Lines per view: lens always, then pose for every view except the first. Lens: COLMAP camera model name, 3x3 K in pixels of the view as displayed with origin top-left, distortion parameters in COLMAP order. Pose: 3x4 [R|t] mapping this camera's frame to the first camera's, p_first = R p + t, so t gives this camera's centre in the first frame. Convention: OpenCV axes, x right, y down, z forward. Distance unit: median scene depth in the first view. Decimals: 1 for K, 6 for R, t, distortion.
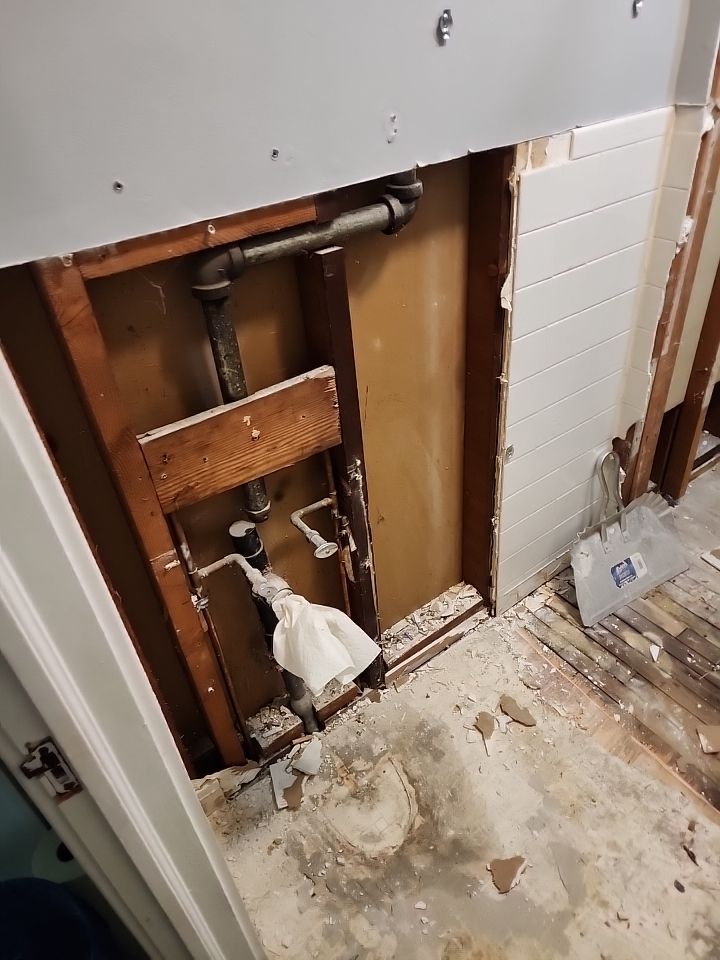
lens RADIAL K [[643.0, 0, 375.2], [0, 643.0, 472.7], [0, 0, 1]] dist [0.075227, -0.065441]
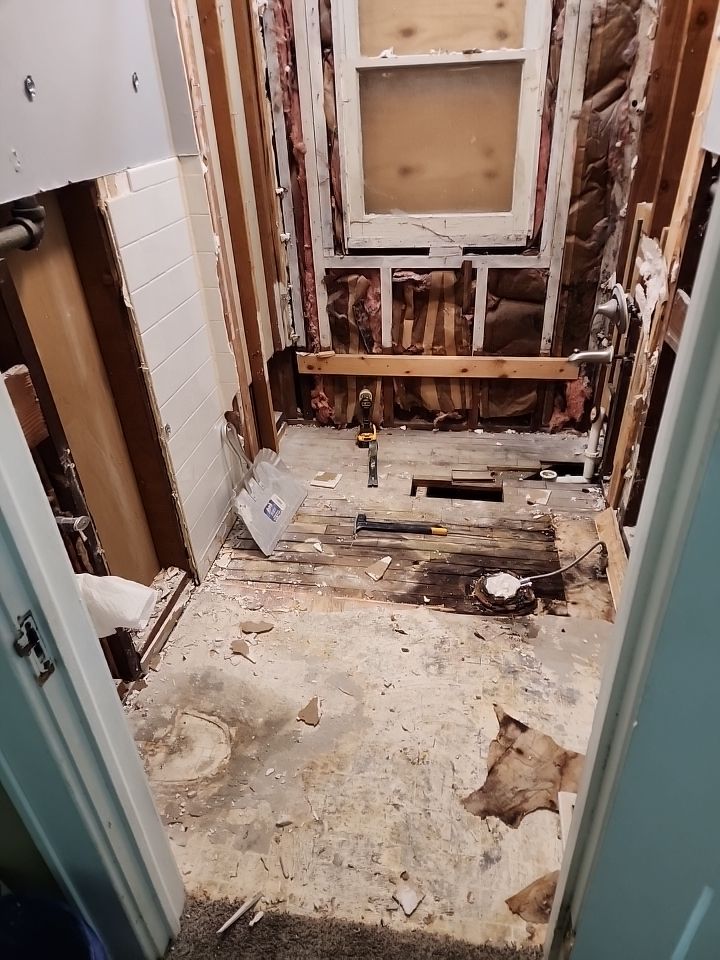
lens RADIAL K [[643.0, 0, 372.5], [0, 643.0, 485.2], [0, 0, 1]] dist [0.075227, -0.065441]
pose [[0.706014, -0.340817, 0.620796, -0.371539], [0.408623, 0.911994, 0.035970, 0.210741], [-0.578422, 0.228276, 0.783146, -0.185252]]
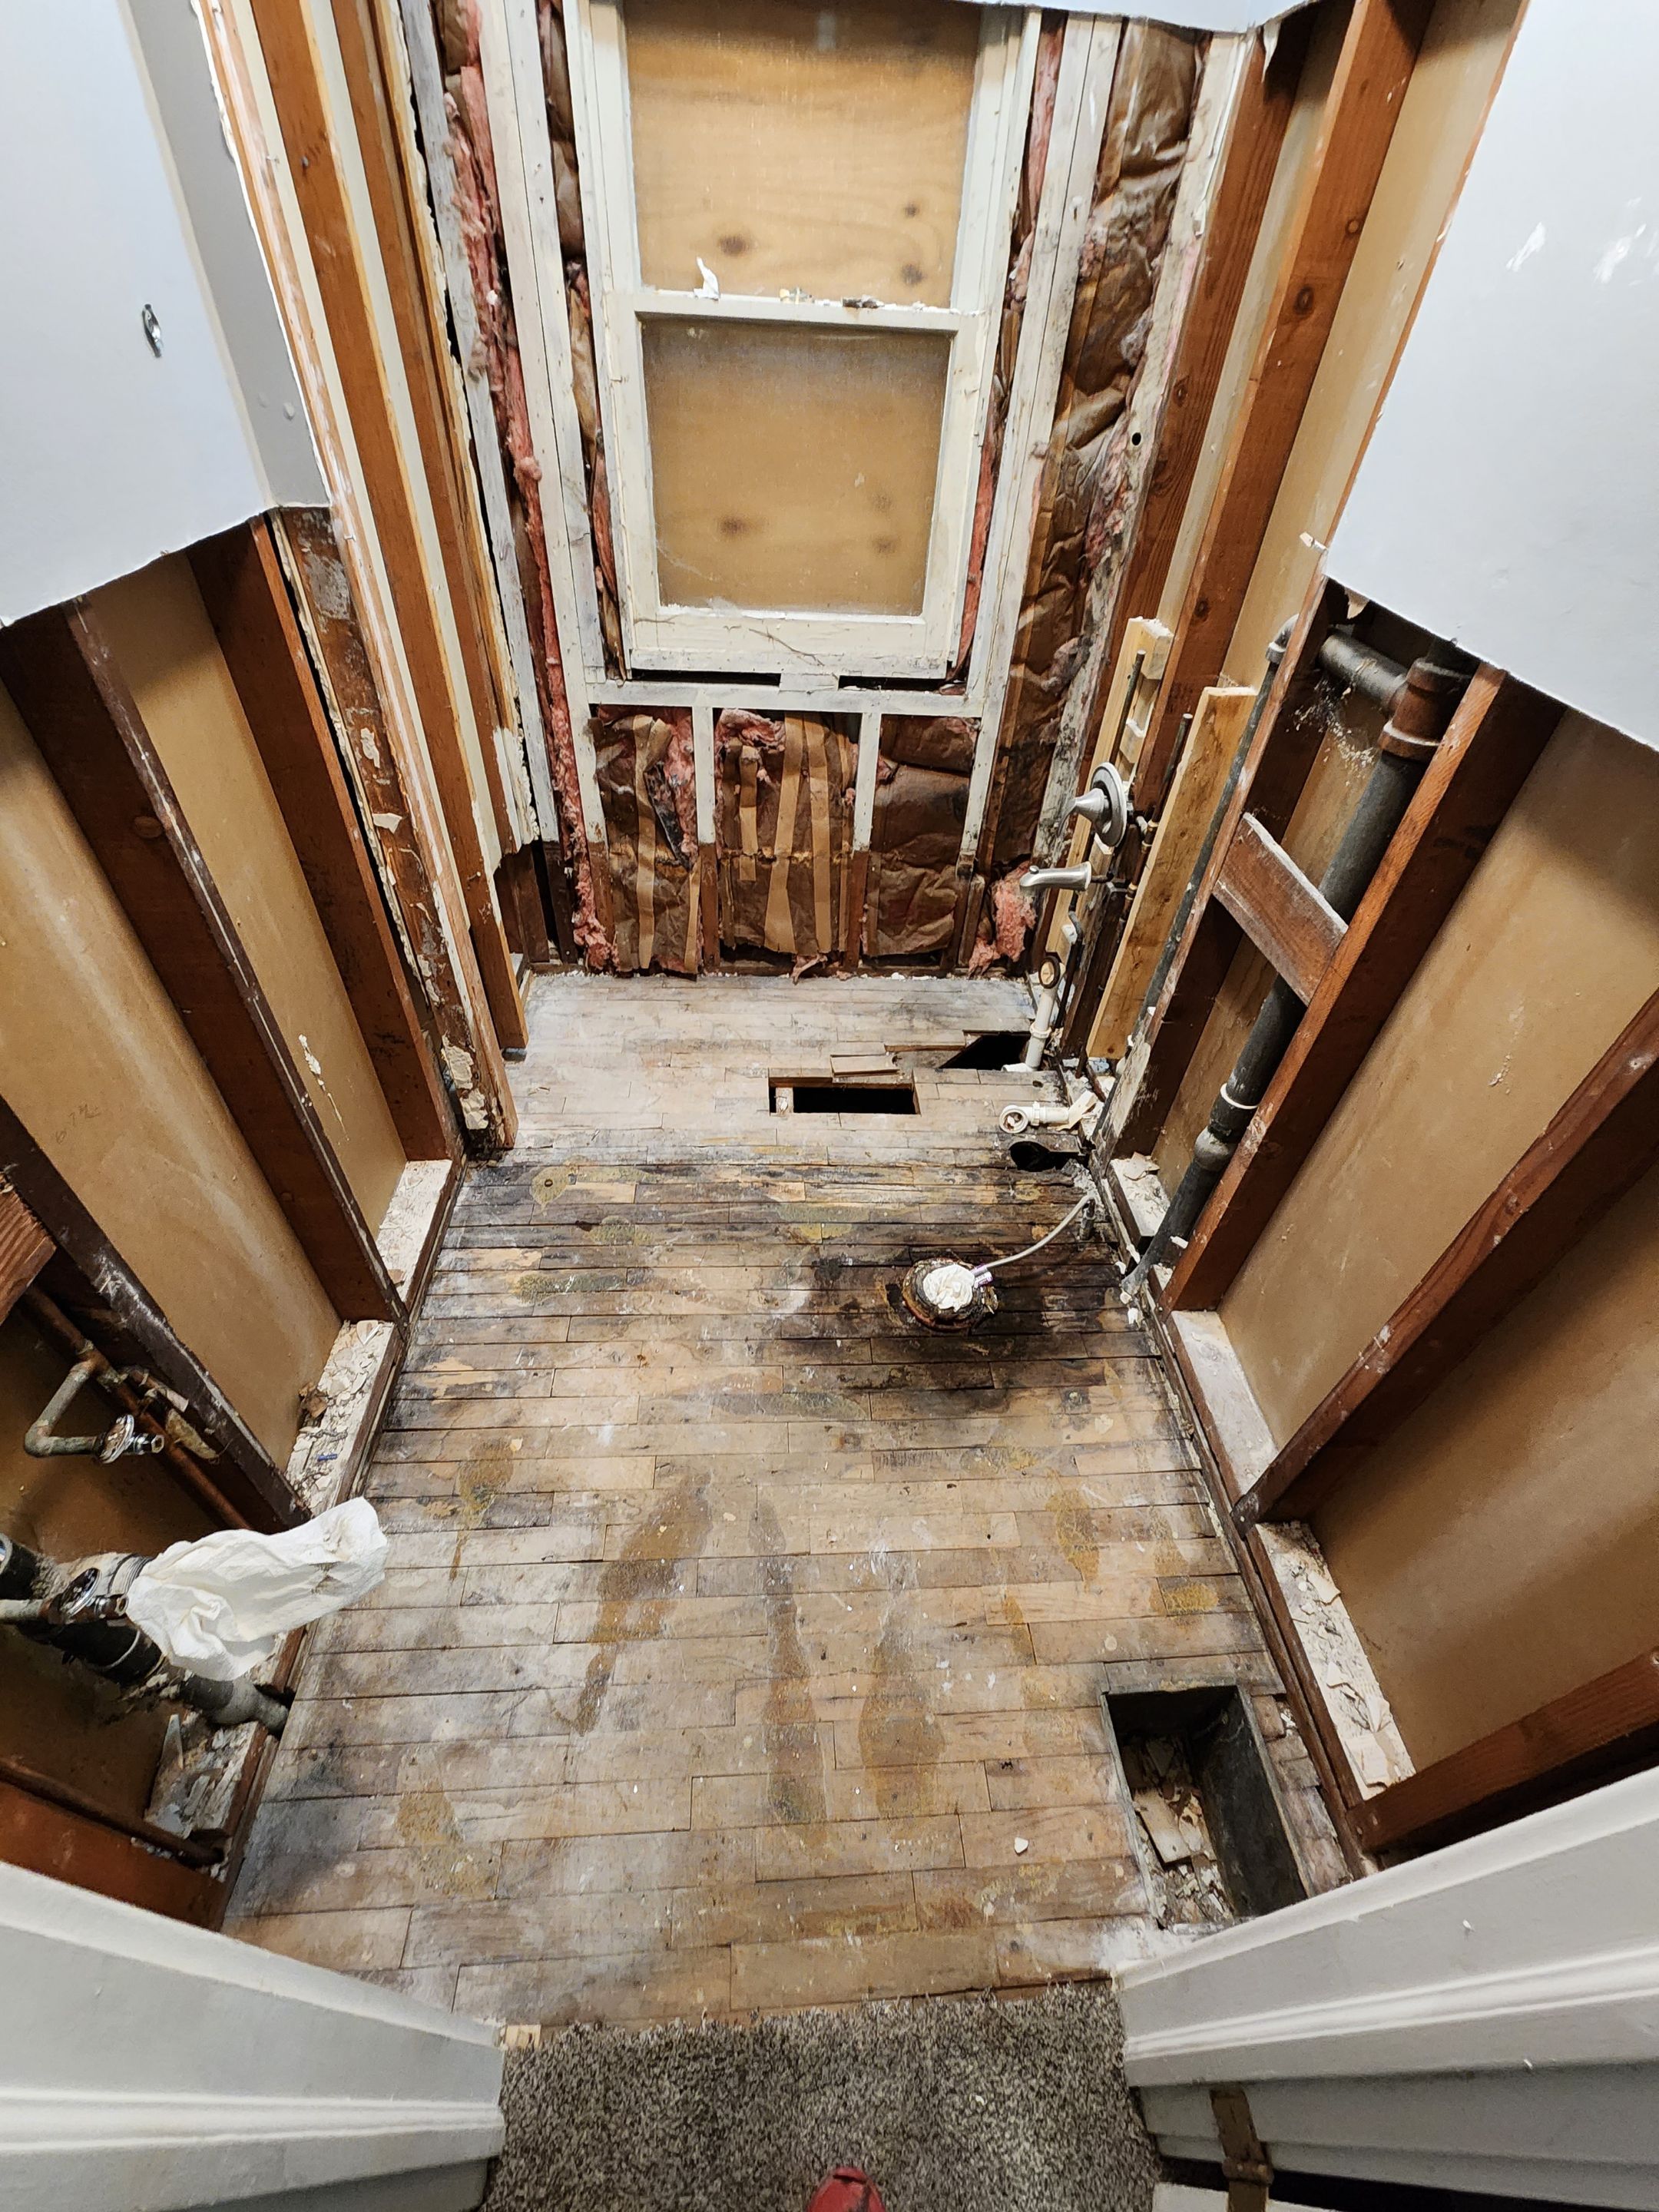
lens RADIAL K [[908.5, 0, 834.4], [0, 908.5, 1100.8], [0, 0, 1]] dist [0.003570, -0.002907]
pose [[0.539310, -0.486447, 0.687397, -0.145931], [0.420578, 0.862778, 0.280586, -0.084760], [-0.729561, 0.137782, 0.669894, 0.097099]]
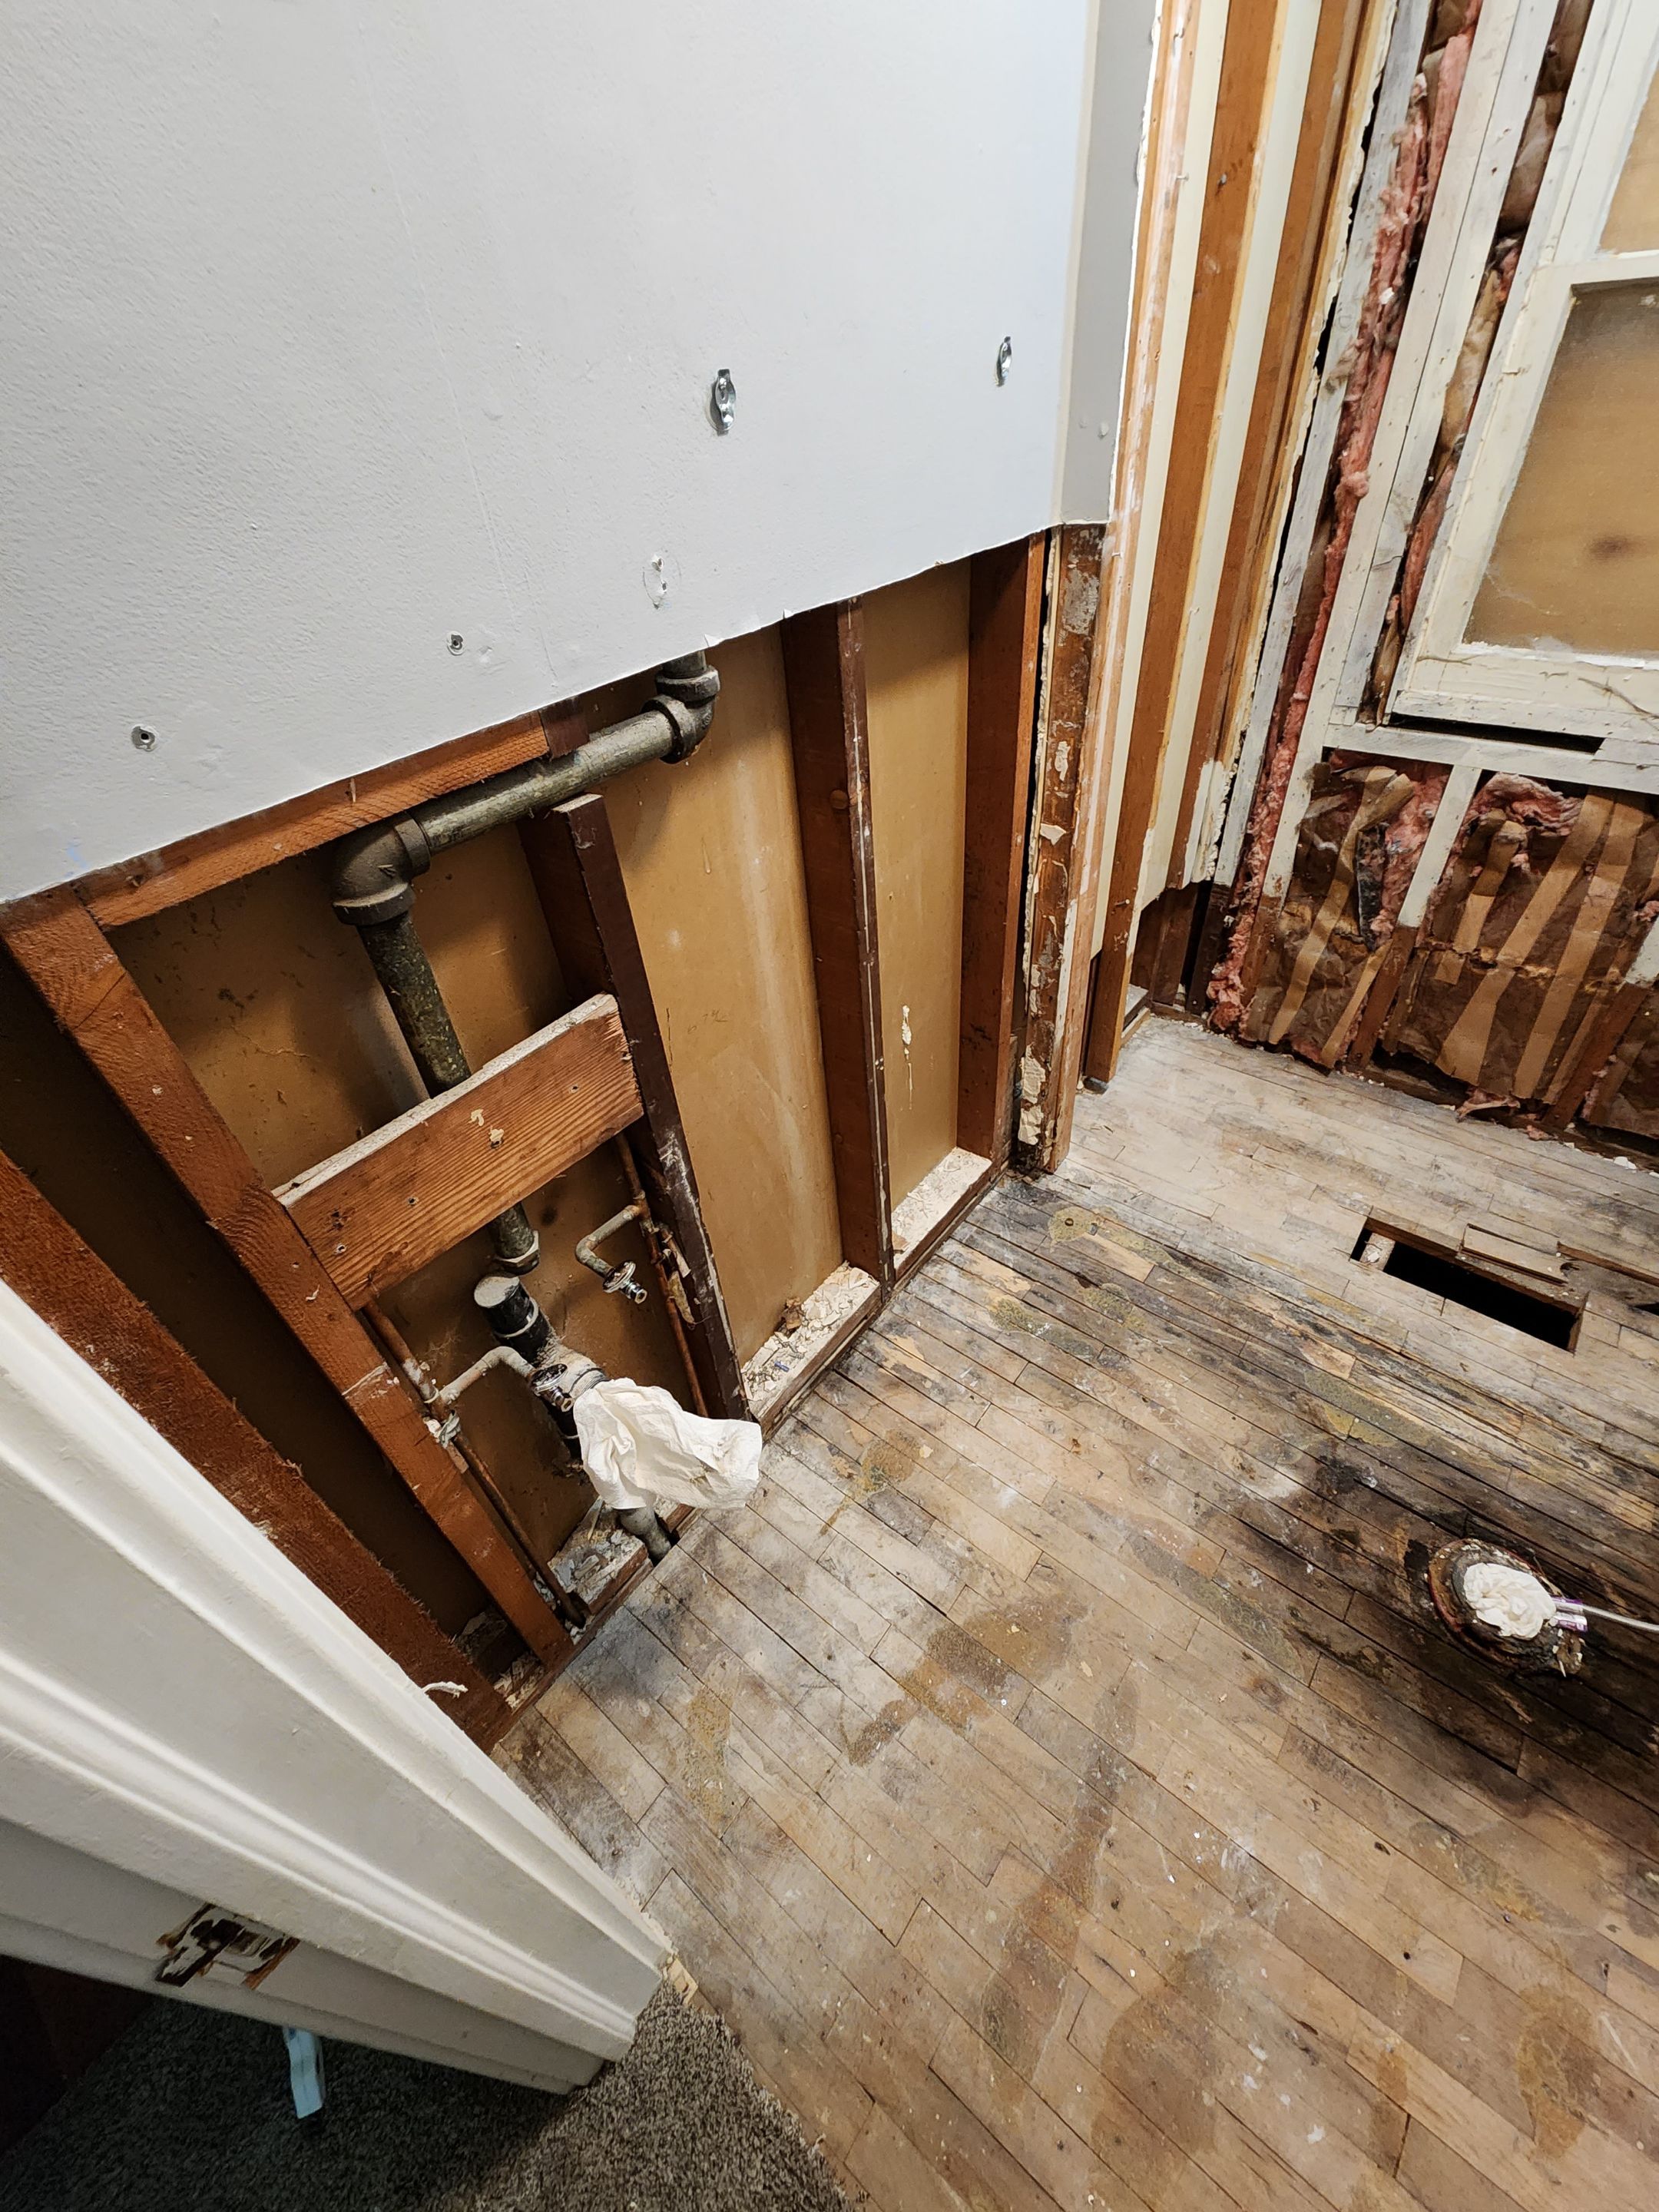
lens RADIAL K [[908.5, 0, 831.1], [0, 908.5, 1101.0], [0, 0, 1]] dist [0.003570, -0.002907]
pose [[0.967824, -0.163776, 0.191035, -0.041326], [0.155022, 0.986087, 0.060006, -0.079153], [-0.198204, -0.028461, 0.979747, 0.135285]]
